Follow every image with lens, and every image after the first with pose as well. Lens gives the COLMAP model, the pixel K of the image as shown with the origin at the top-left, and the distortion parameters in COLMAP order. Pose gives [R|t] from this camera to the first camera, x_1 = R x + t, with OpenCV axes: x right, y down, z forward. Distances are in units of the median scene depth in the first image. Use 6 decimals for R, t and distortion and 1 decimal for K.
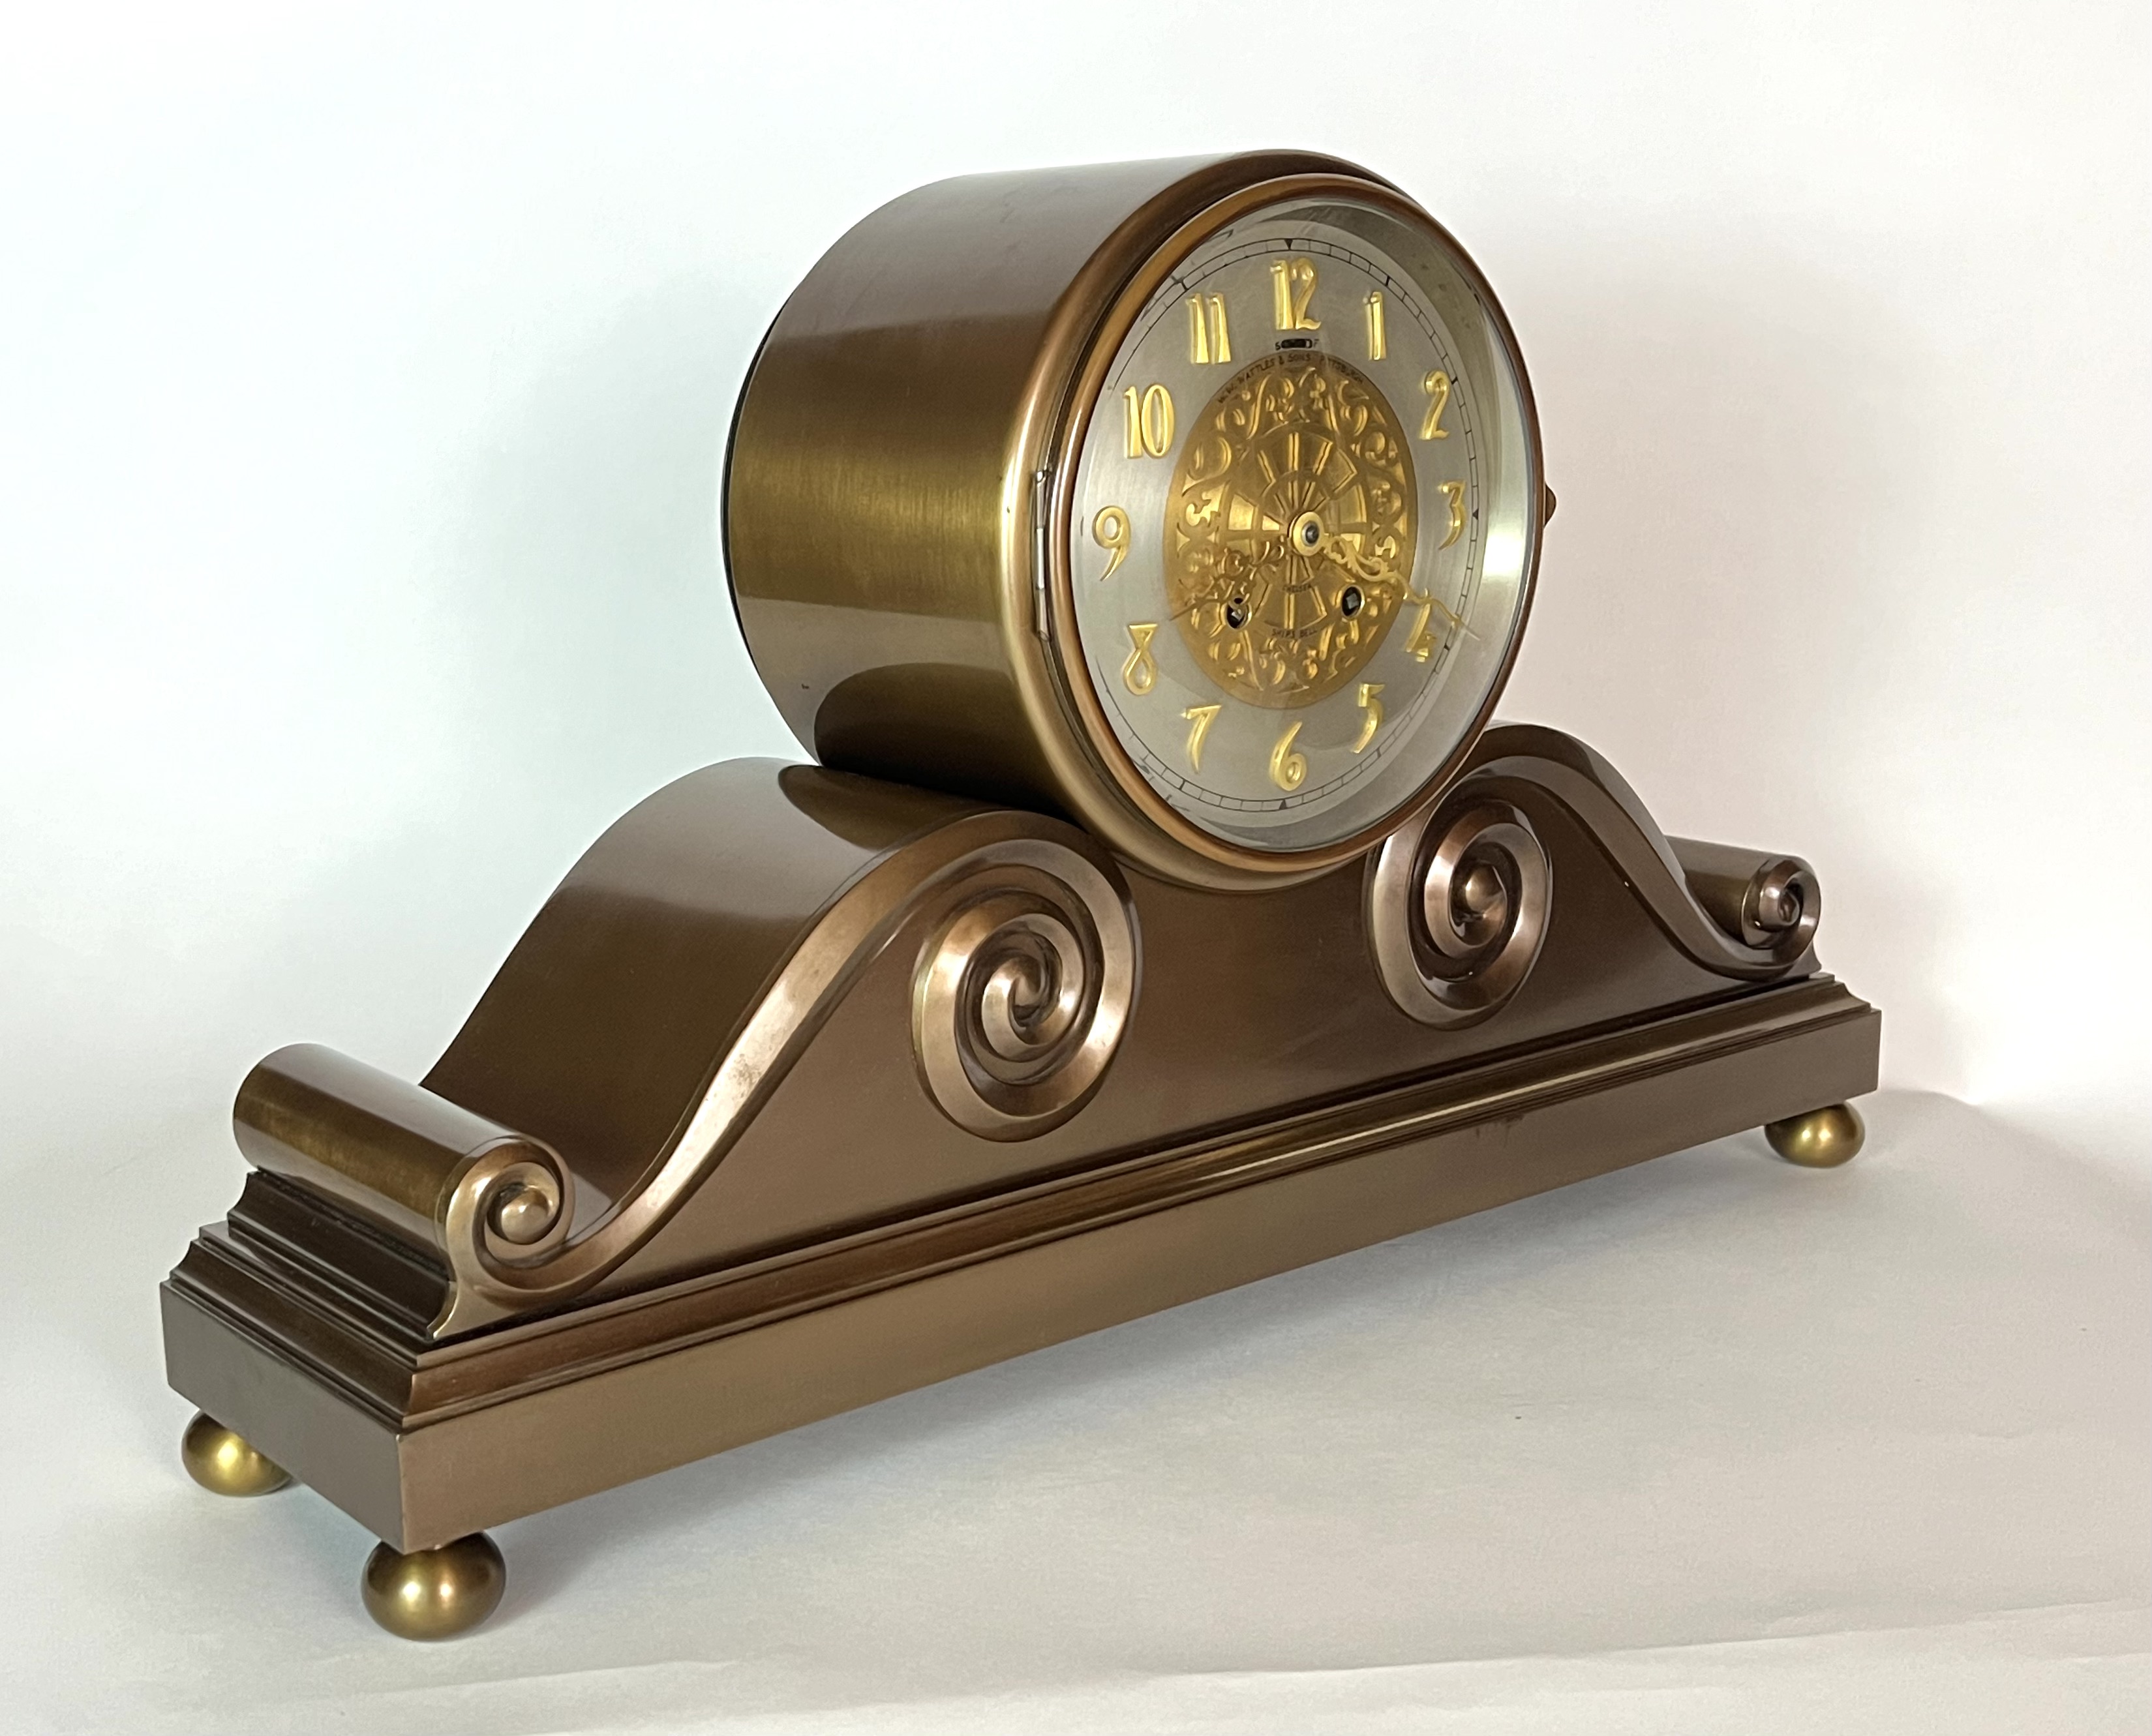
lens RADIAL K [[2641.1, 0, 1076.9], [0, 2641.1, 869.8], [0, 0, 1]] dist [0.032661, 0.000000]
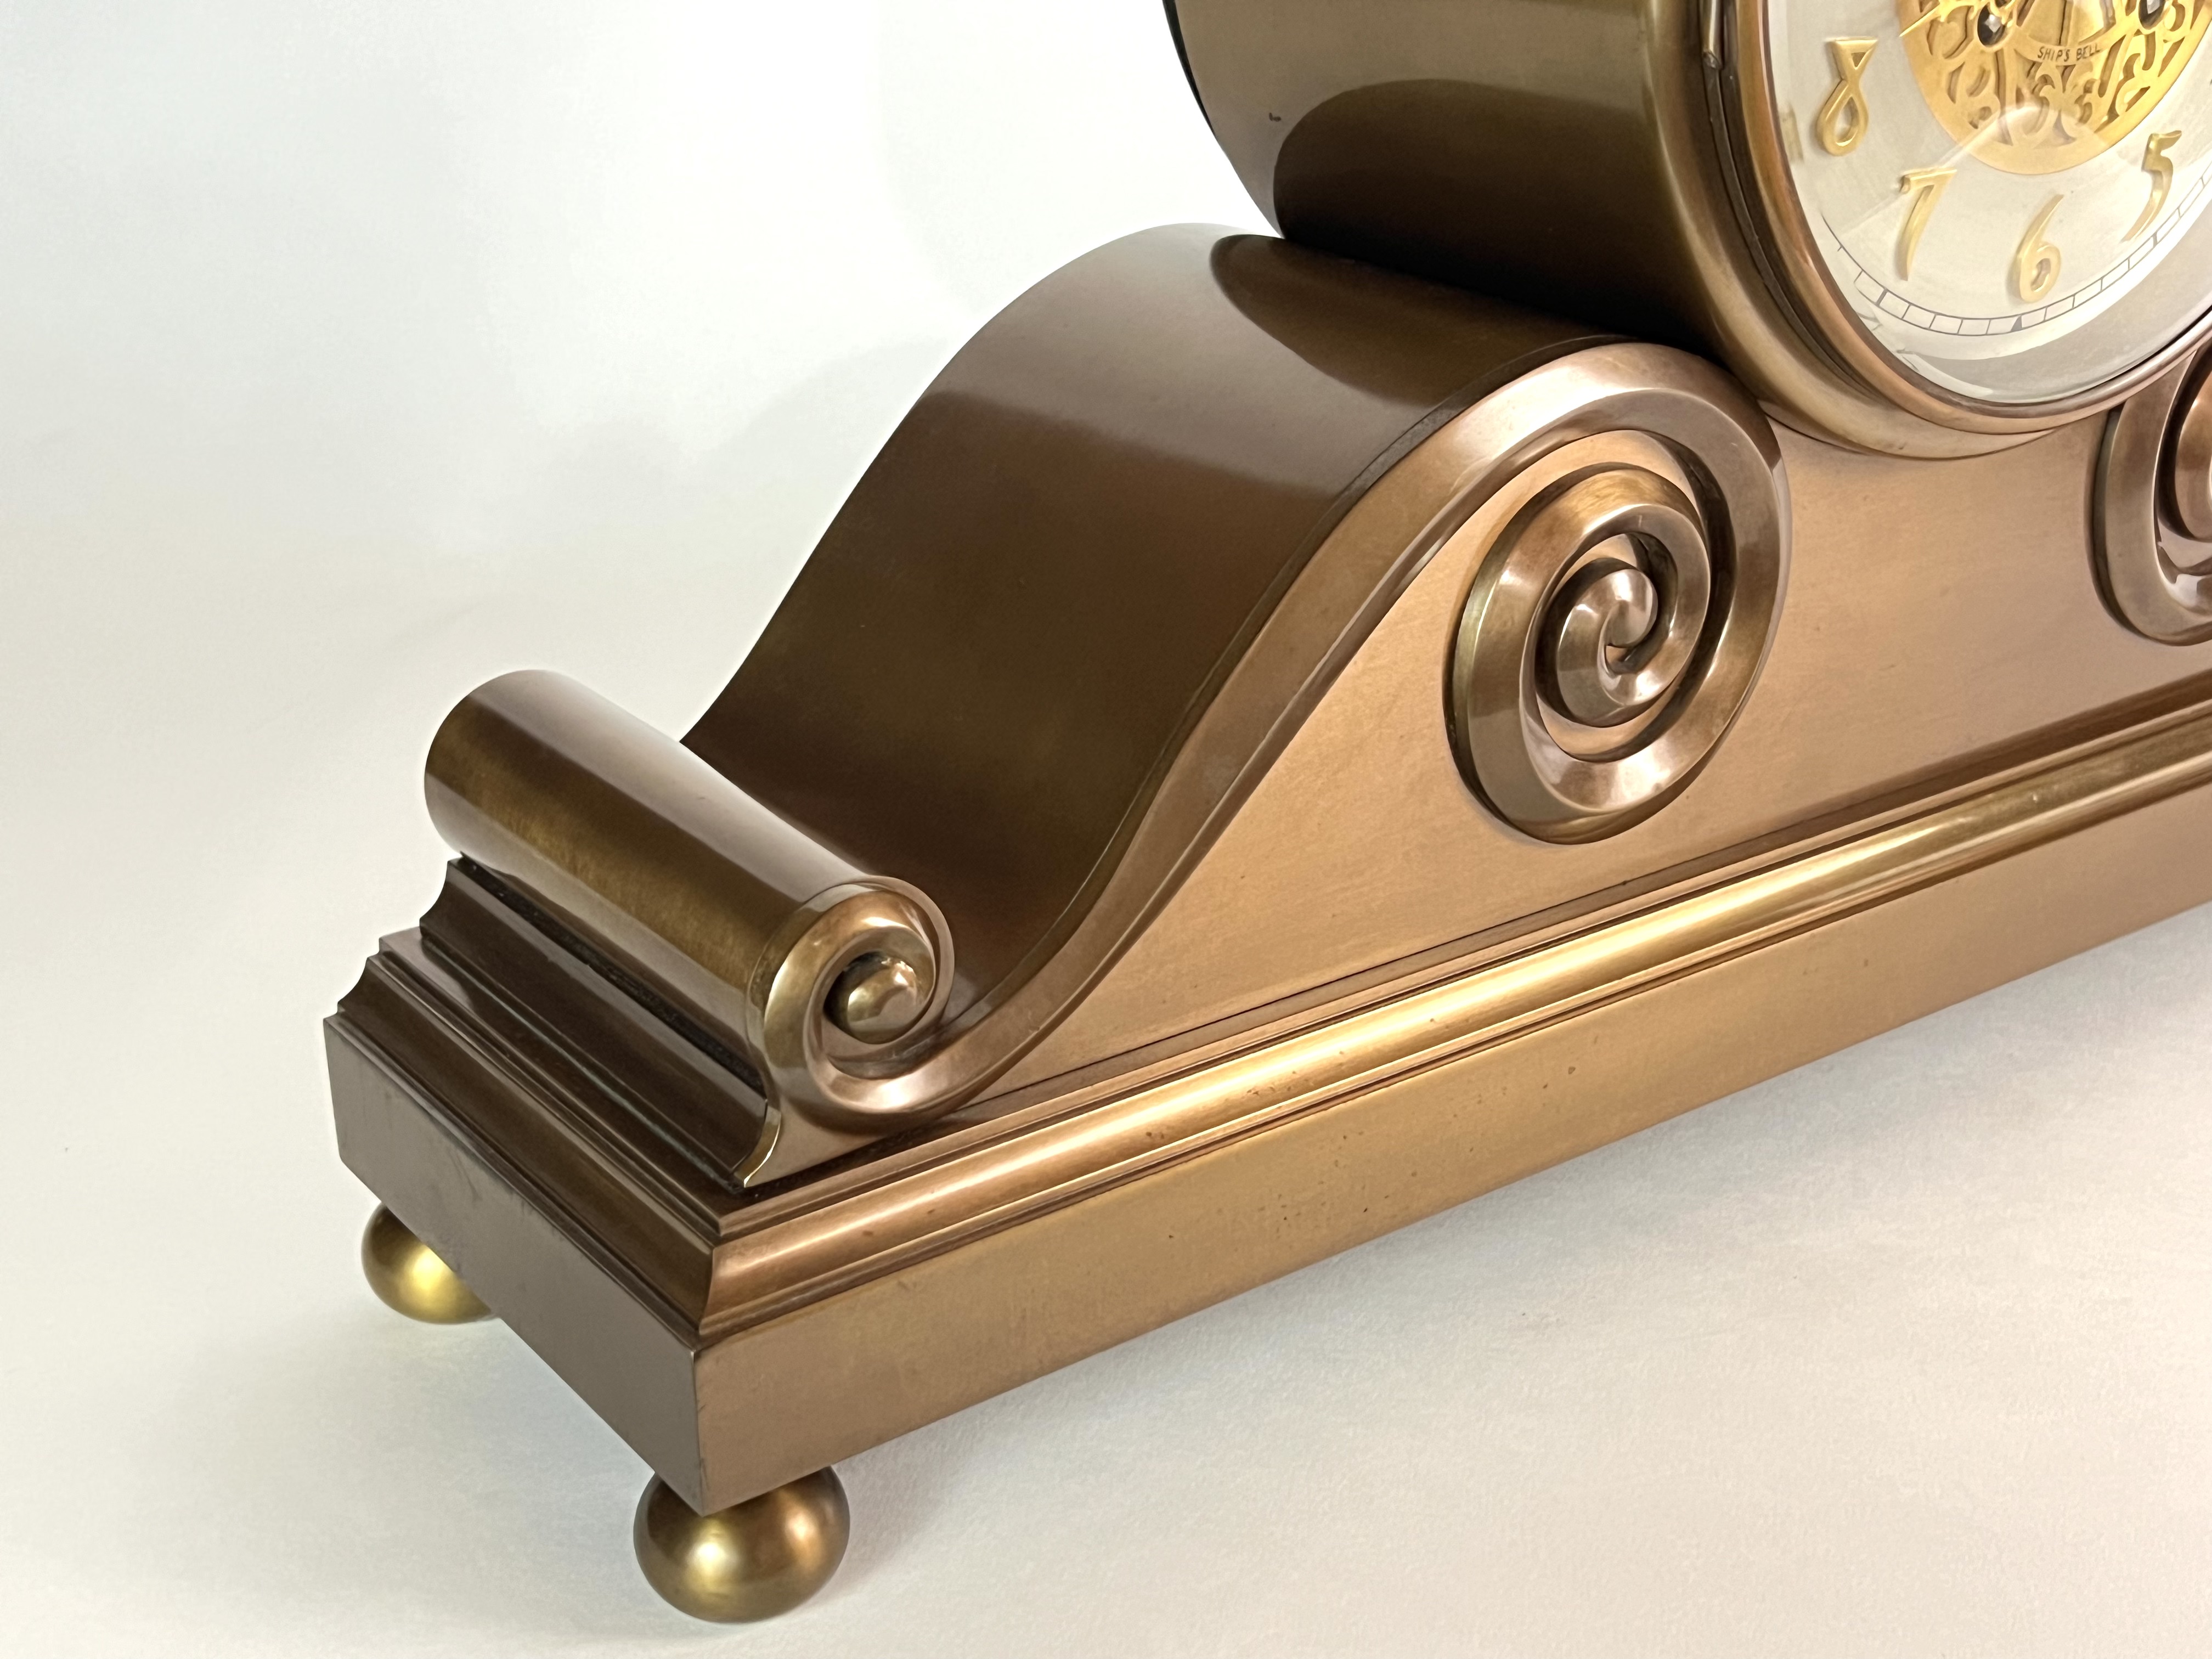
lens RADIAL K [[3014.3, 0, 1102.7], [0, 3014.3, 825.6], [0, 0, 1]] dist [0.042086, 0.000000]
pose [[0.996318, 0.042339, -0.074557, -0.093222], [-0.027550, 0.981545, 0.189238, -0.043012], [0.081193, -0.186487, 0.979097, 0.273266]]
